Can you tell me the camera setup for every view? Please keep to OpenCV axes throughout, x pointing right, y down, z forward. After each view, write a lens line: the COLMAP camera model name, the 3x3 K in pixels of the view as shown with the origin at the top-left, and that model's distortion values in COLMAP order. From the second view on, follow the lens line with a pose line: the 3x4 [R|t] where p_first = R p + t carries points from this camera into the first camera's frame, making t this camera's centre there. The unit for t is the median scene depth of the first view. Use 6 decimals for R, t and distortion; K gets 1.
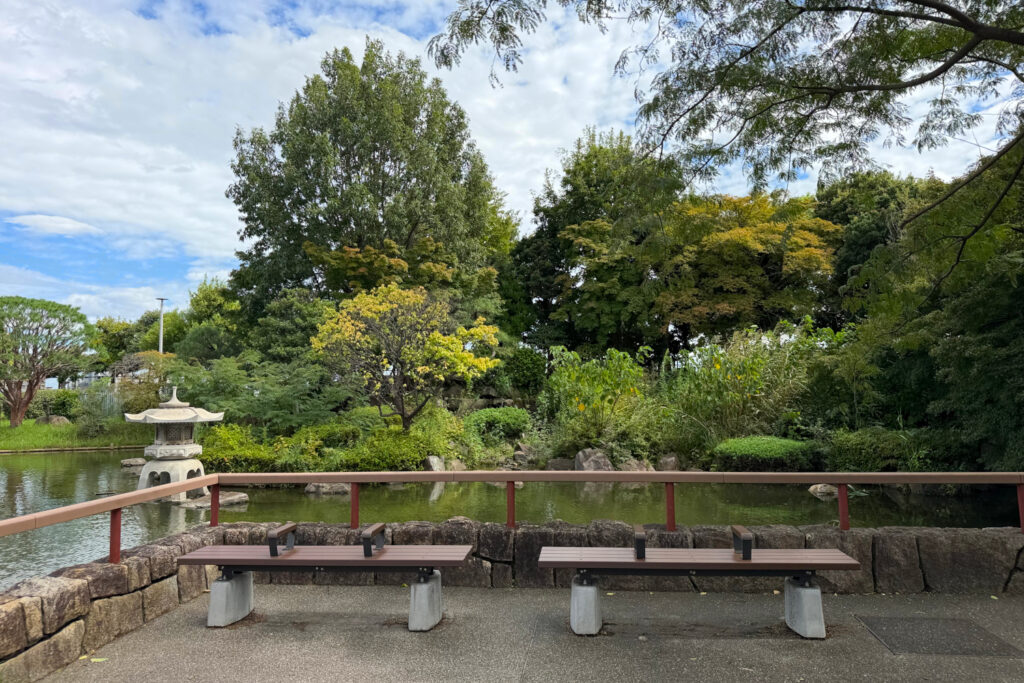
lens RADIAL K [[738.0, 0, 512.5], [0, 738.0, 315.7], [0, 0, 1]] dist [0.087827, -0.114451]
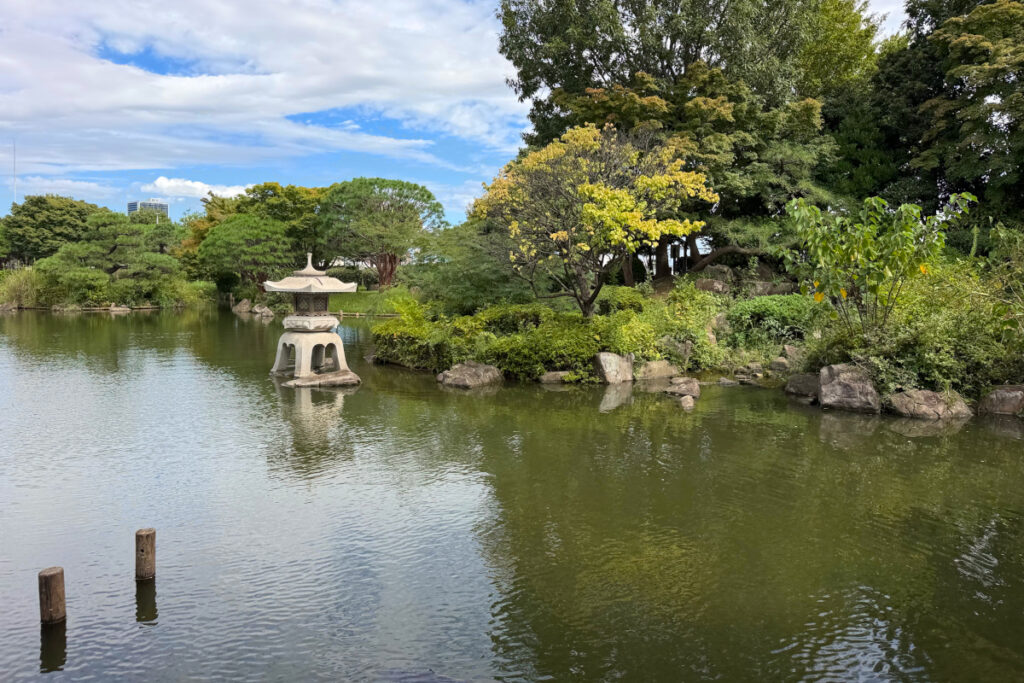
lens RADIAL K [[738.0, 0, 512.5], [0, 738.0, 315.7], [0, 0, 1]] dist [0.087827, -0.114451]
pose [[0.816653, 0.057732, -0.574234, 0.193400], [0.032963, 0.988694, 0.146280, 0.031737], [0.576187, -0.138389, 0.805517, 0.278546]]
